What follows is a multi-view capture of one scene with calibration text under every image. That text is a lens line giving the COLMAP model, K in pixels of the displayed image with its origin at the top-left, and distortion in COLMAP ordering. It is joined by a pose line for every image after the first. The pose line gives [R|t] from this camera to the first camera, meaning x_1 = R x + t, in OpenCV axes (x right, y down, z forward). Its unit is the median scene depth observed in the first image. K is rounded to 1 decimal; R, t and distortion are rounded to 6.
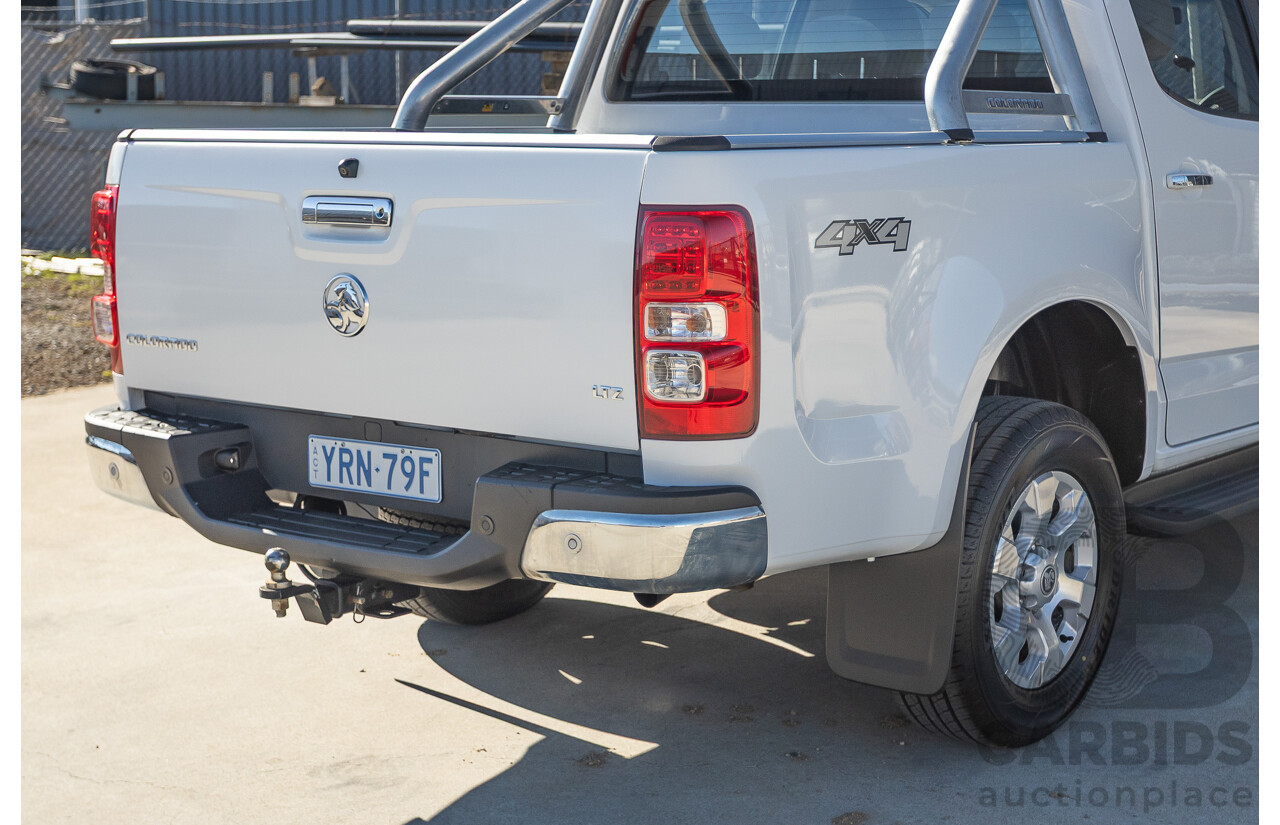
lens RADIAL K [[2292.3, 0, 616.0], [0, 2292.3, 417.9], [0, 0, 1]] dist [-0.040319, 0.000000]
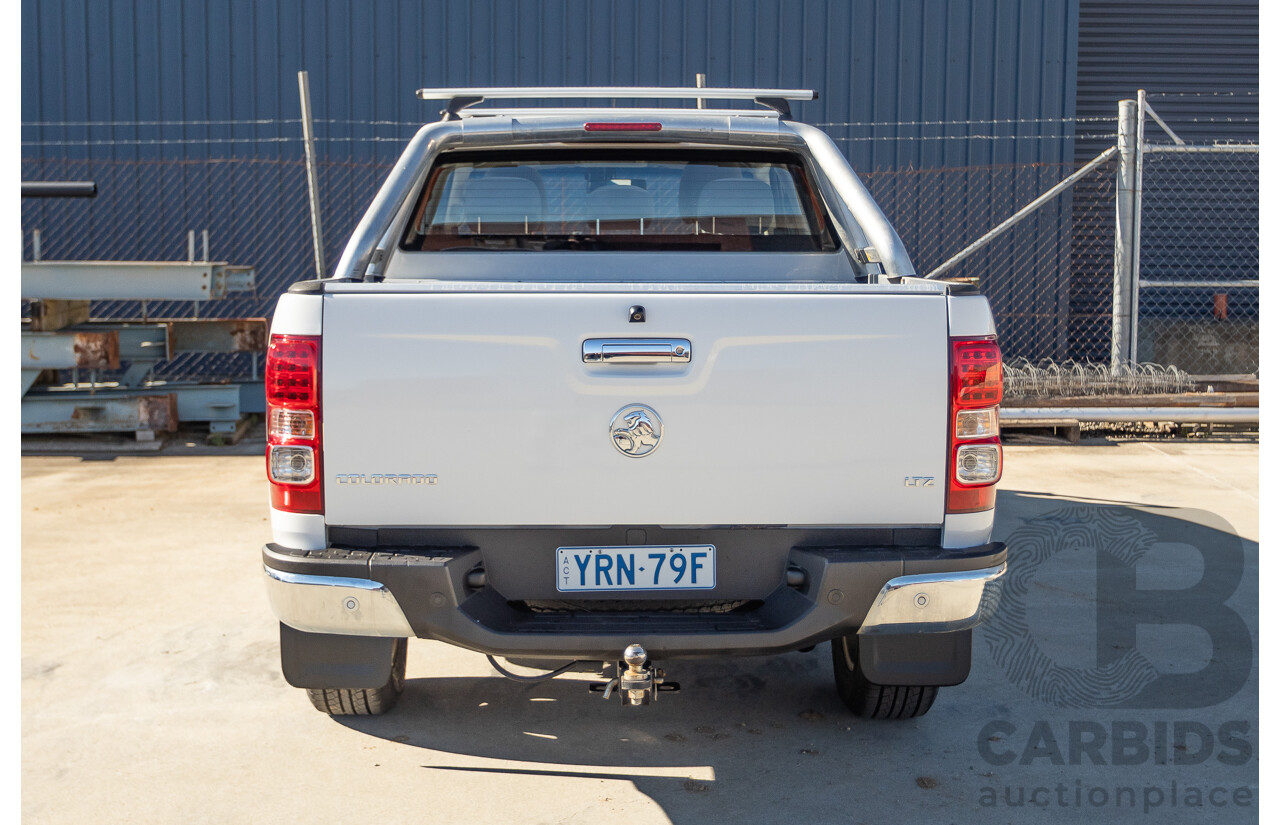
lens RADIAL K [[1808.5, 0, 644.5], [0, 1808.5, 425.1], [0, 0, 1]] dist [-0.014182, 0.000000]
pose [[0.754084, -0.066824, 0.653370, -0.694333], [0.088995, 0.996032, -0.000843, -0.049538], [-0.650721, 0.058783, 0.757038, 0.280264]]
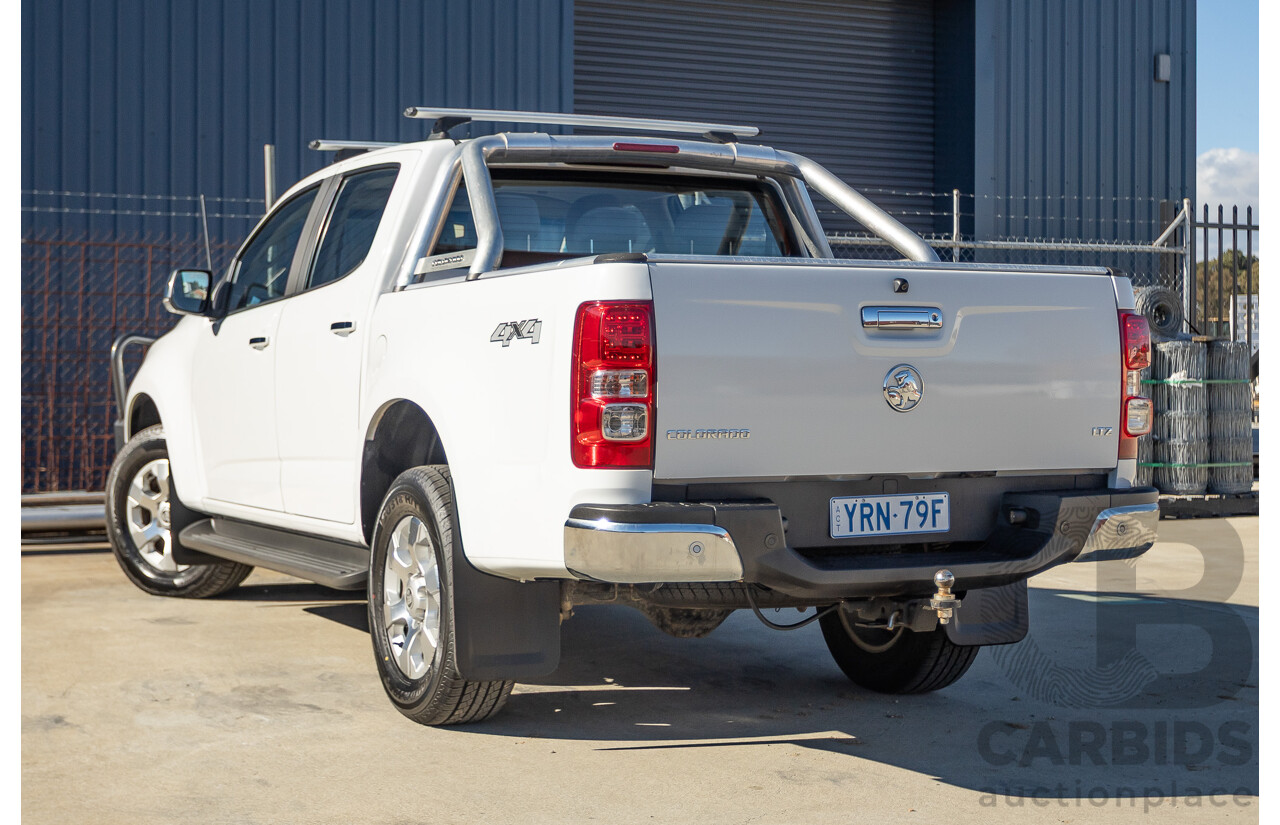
lens RADIAL K [[2195.2, 0, 639.6], [0, 2195.2, 404.6], [0, 0, 1]] dist [-0.019996, 0.000000]
pose [[0.392857, -0.004387, 0.919589, -1.300087], [0.132378, 0.989843, -0.051831, 0.005281], [-0.910021, 0.142096, 0.389448, 0.617903]]
